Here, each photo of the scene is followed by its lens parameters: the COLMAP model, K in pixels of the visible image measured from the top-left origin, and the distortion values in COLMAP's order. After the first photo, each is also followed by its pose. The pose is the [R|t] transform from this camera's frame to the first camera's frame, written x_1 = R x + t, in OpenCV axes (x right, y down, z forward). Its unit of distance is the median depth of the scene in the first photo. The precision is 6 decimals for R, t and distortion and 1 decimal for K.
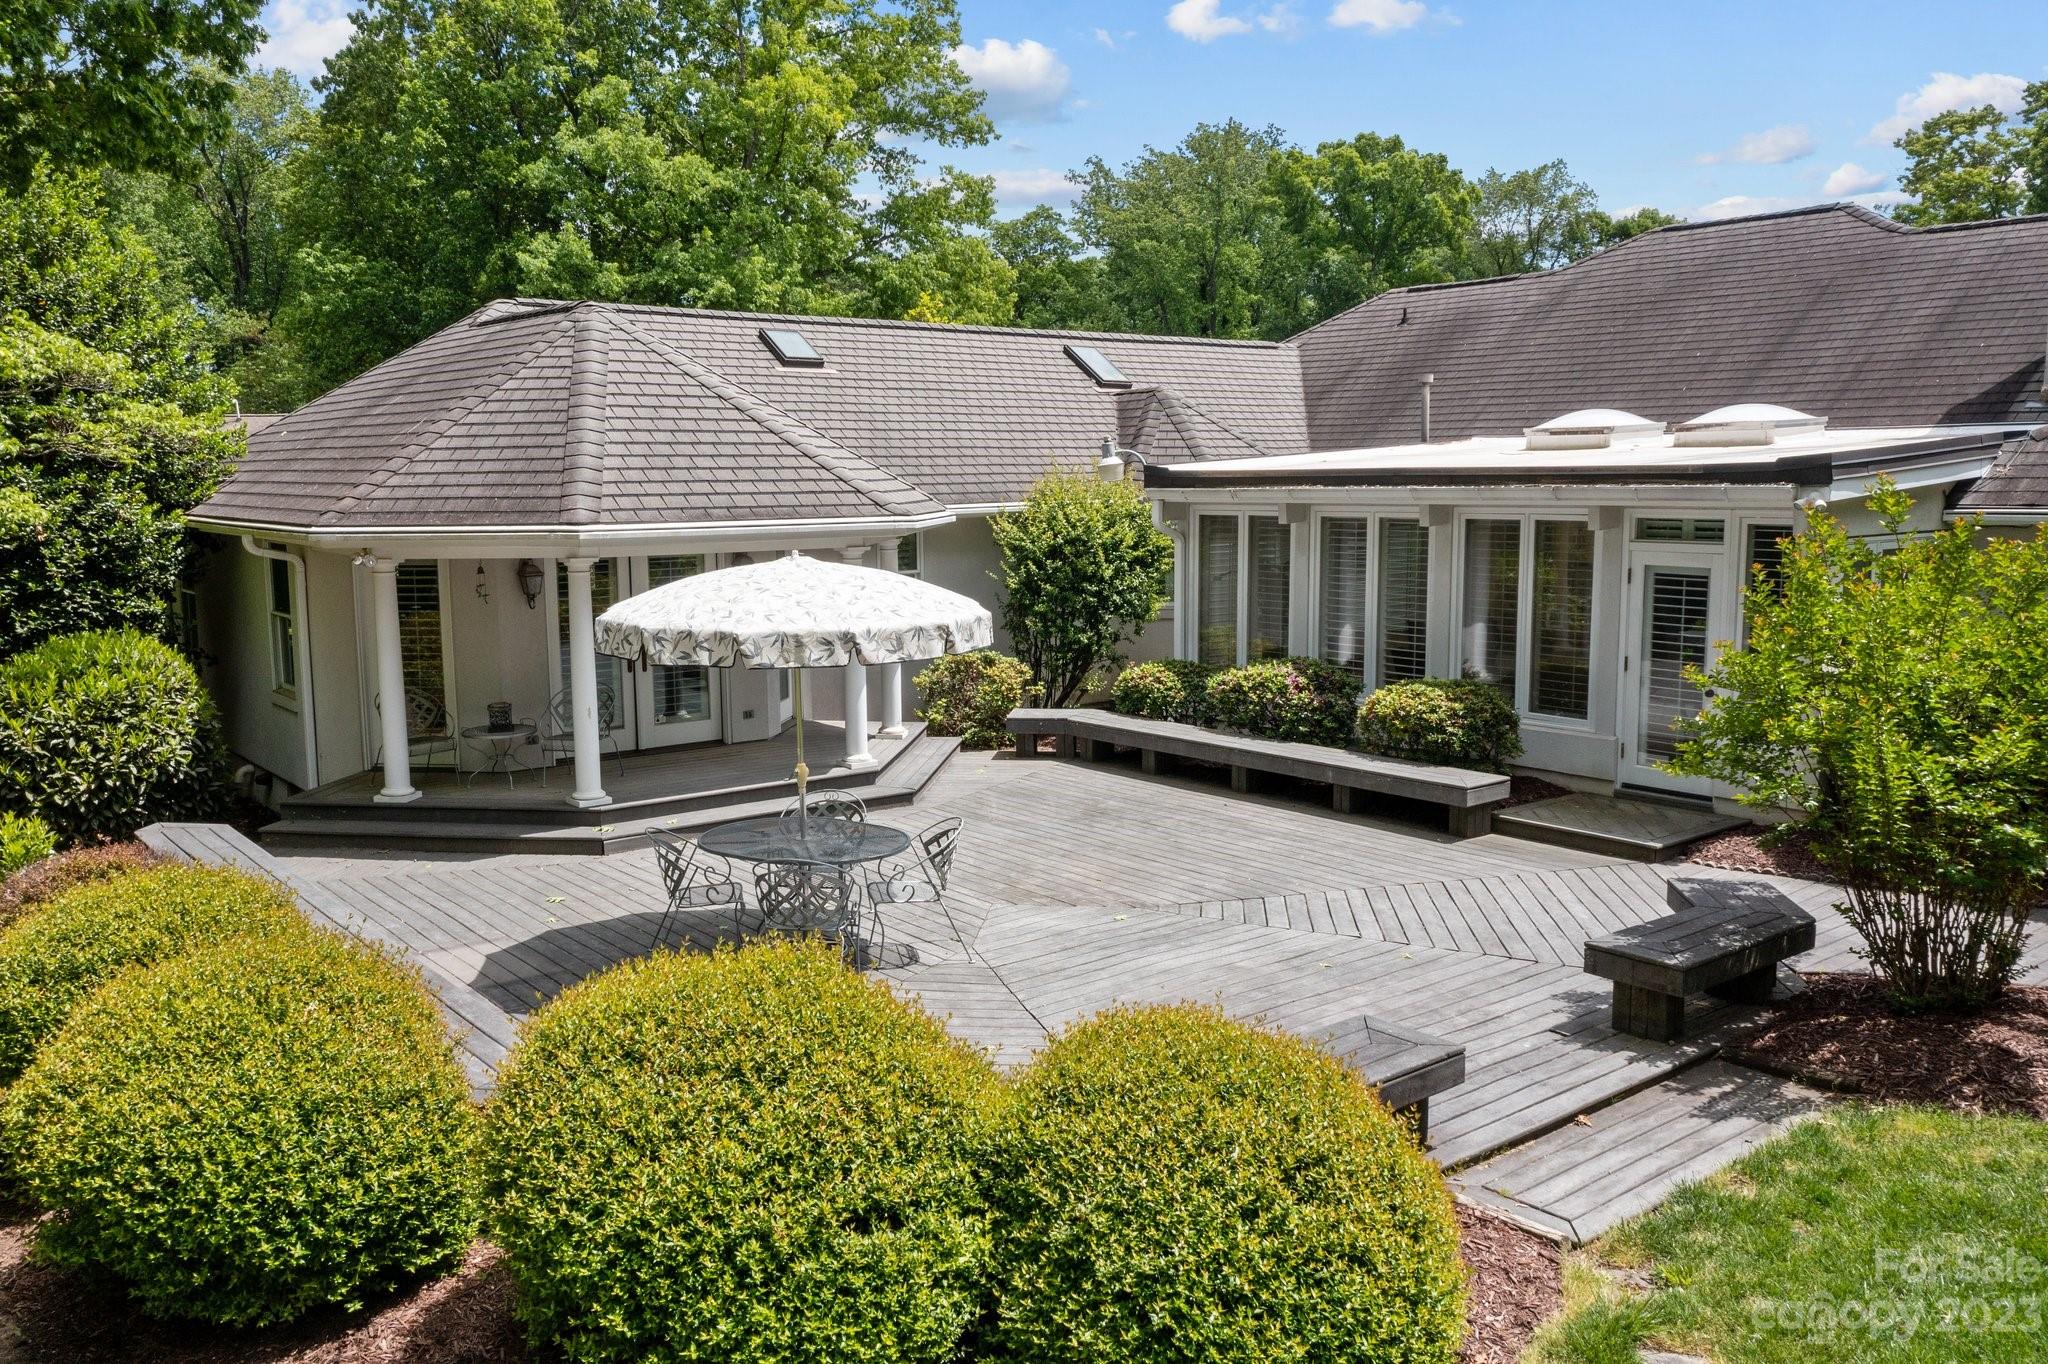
lens RADIAL K [[1639.3, 0, 1026.6], [0, 1639.3, 672.3], [0, 0, 1]] dist [-0.009376, -0.010337]
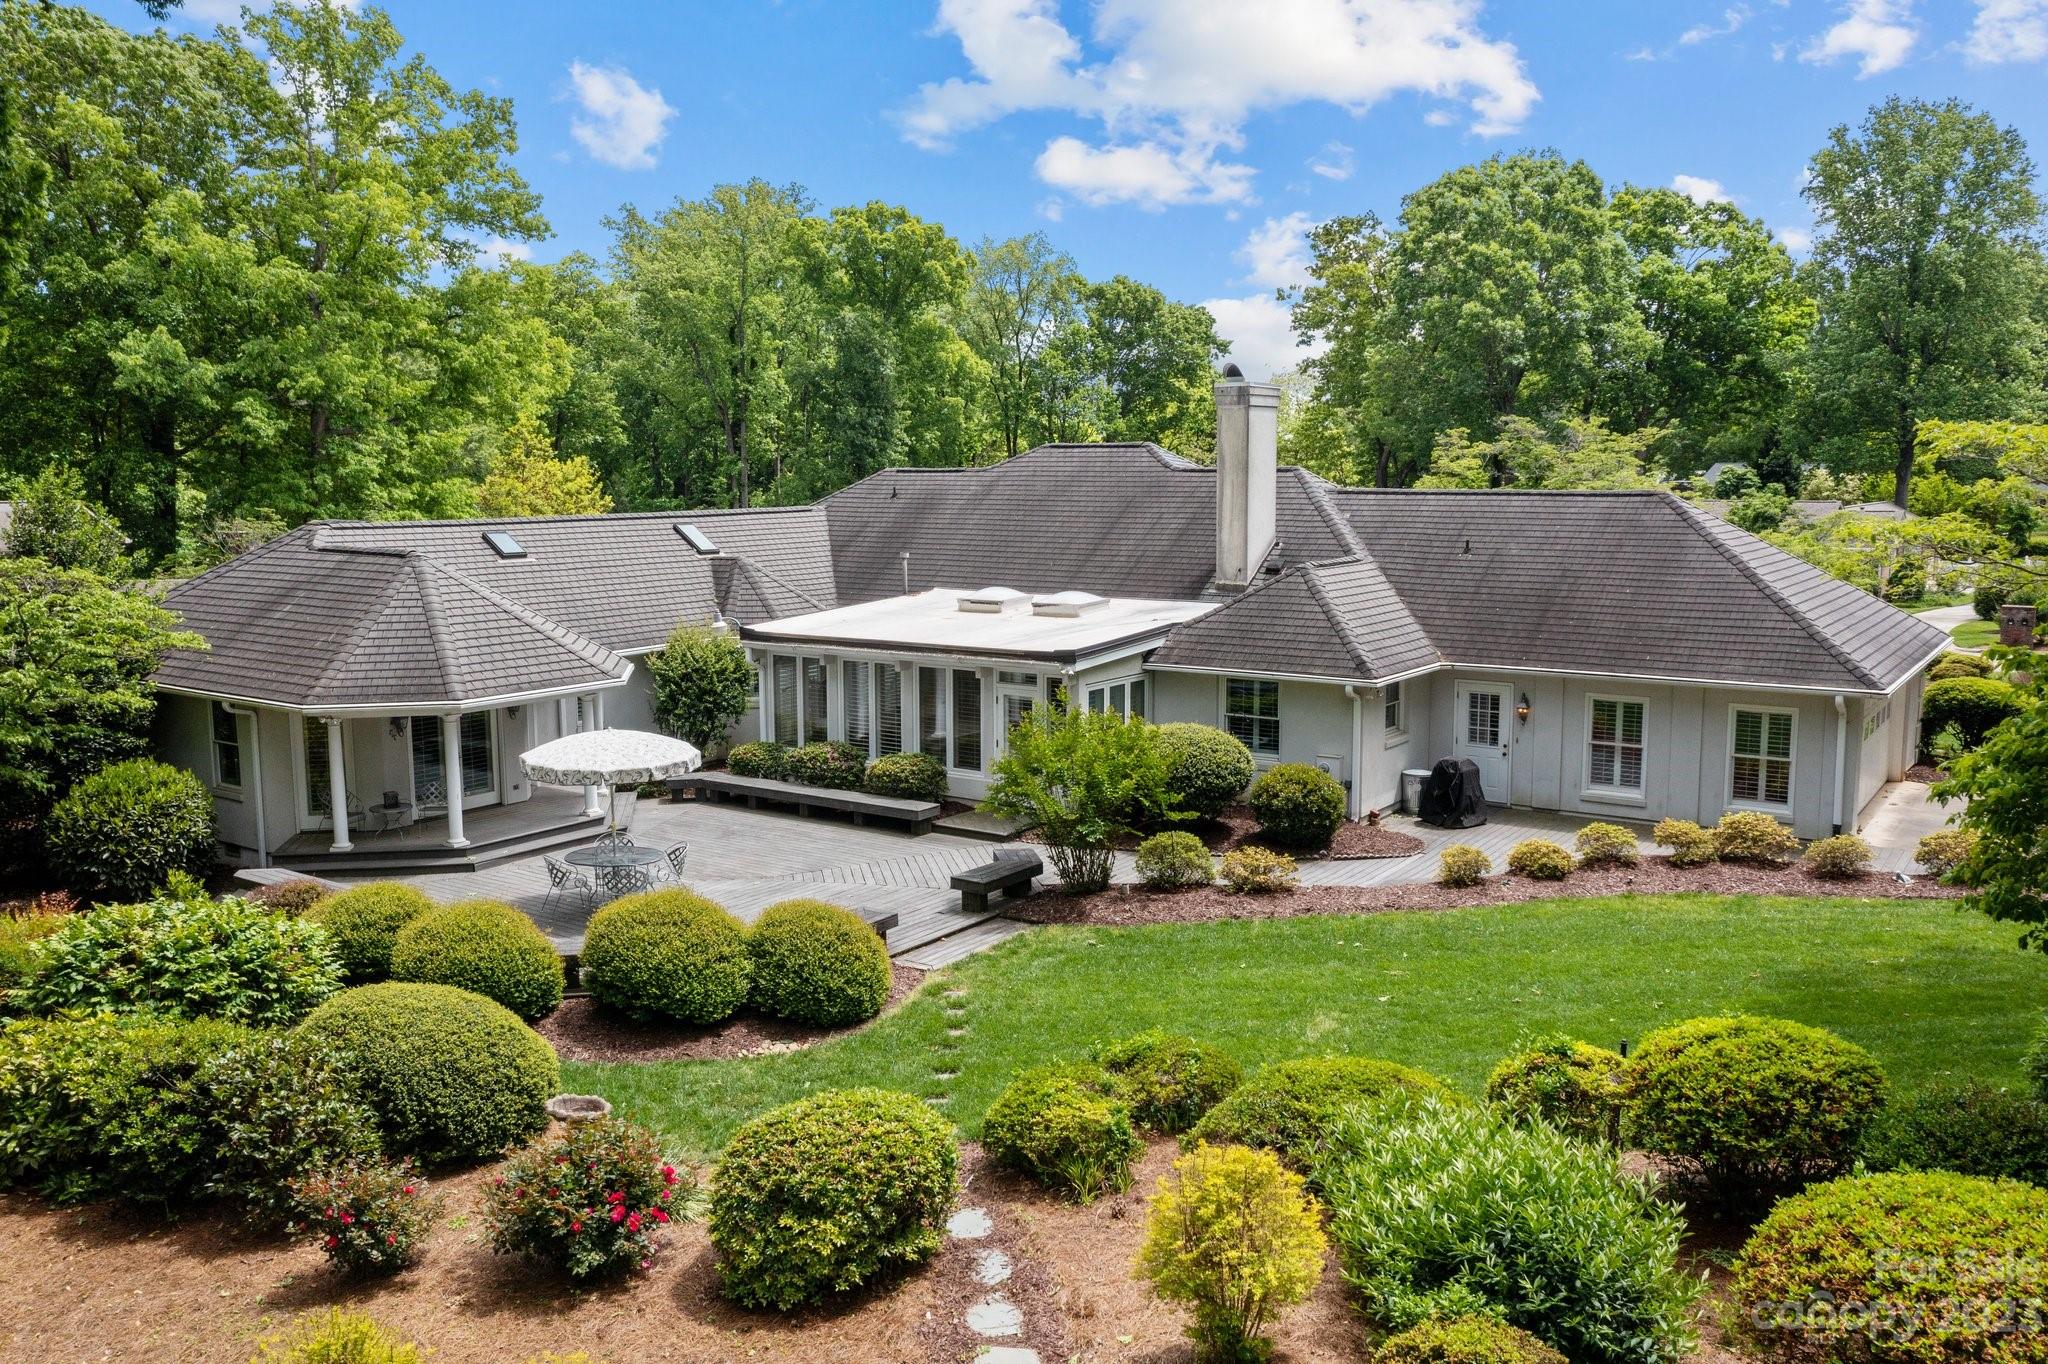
lens RADIAL K [[1639.3, 0, 1026.6], [0, 1639.3, 672.3], [0, 0, 1]] dist [-0.009376, -0.010337]
pose [[0.959417, -0.032334, 0.280130, -0.150872], [0.031668, 0.999475, 0.006906, -0.100822], [-0.280206, 0.002246, 0.959937, -0.897851]]
